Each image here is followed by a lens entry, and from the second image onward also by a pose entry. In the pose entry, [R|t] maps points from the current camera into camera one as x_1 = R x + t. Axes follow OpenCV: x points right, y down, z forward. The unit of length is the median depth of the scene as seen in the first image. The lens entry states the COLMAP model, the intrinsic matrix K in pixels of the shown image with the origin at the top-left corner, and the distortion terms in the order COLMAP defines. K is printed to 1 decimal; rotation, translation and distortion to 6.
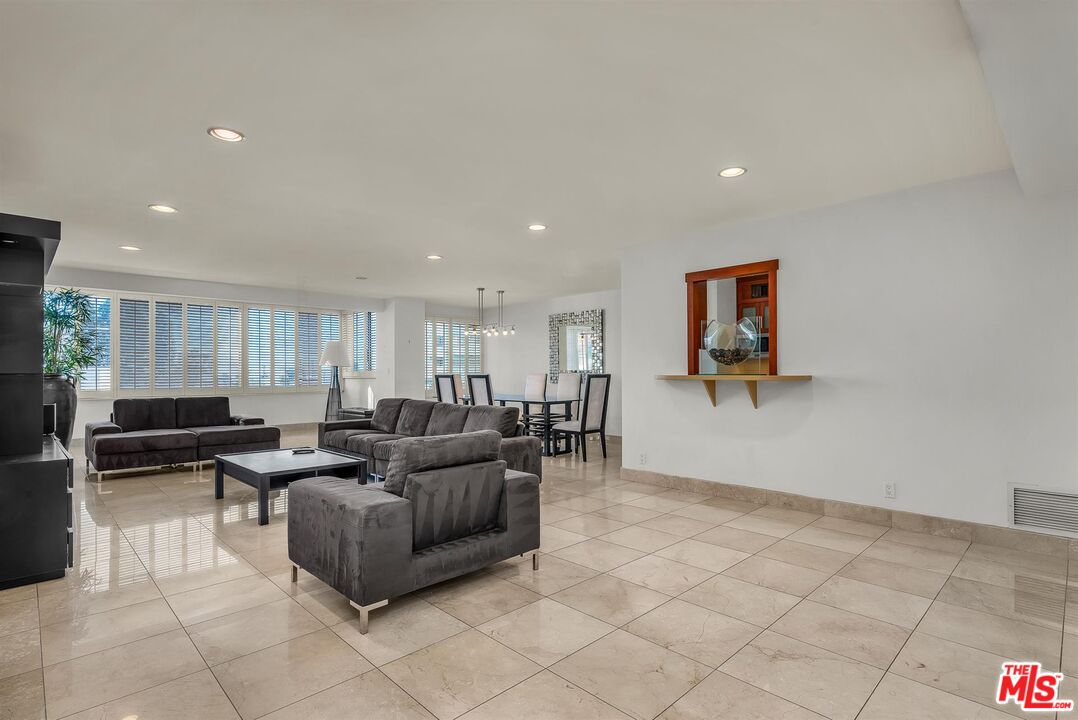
lens RADIAL K [[521.9, 0, 535.3], [0, 521.9, 367.2], [0, 0, 1]] dist [0.000267, 0.000075]
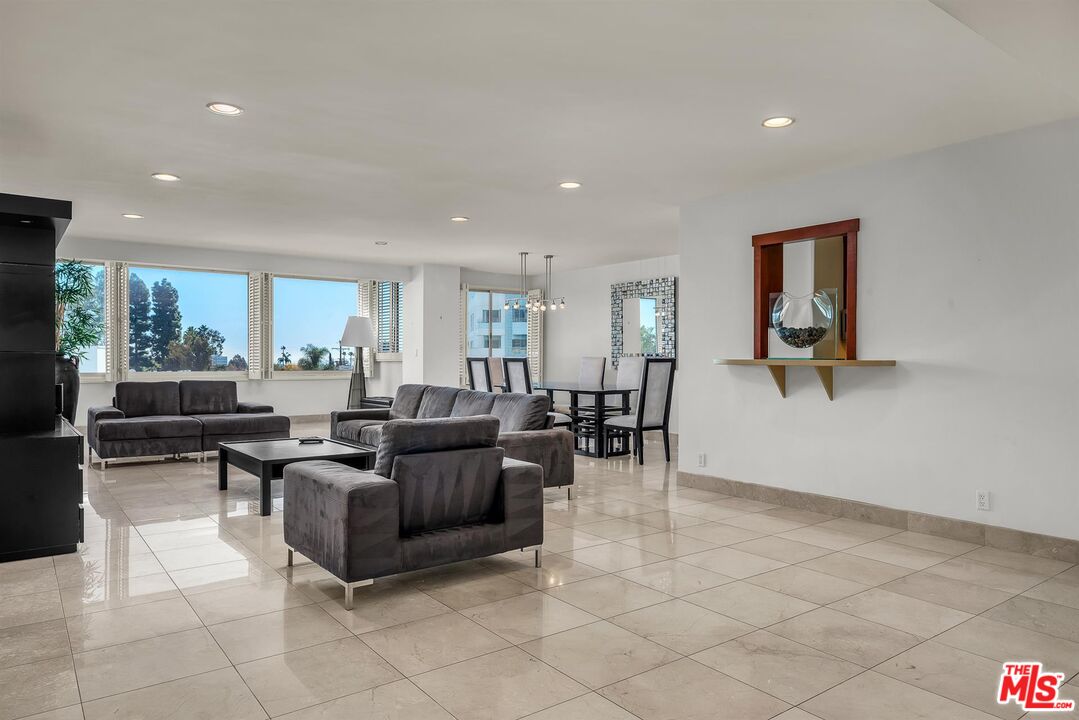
lens RADIAL K [[691.7, 0, 539.5], [0, 691.7, 360.0], [0, 0, 1]] dist [-0.002701, 0.000217]
pose [[0.992138, 0.007908, -0.124900, 0.097424], [-0.006072, 0.999868, 0.015069, 0.001592], [0.125002, -0.014192, 0.992055, -0.133750]]
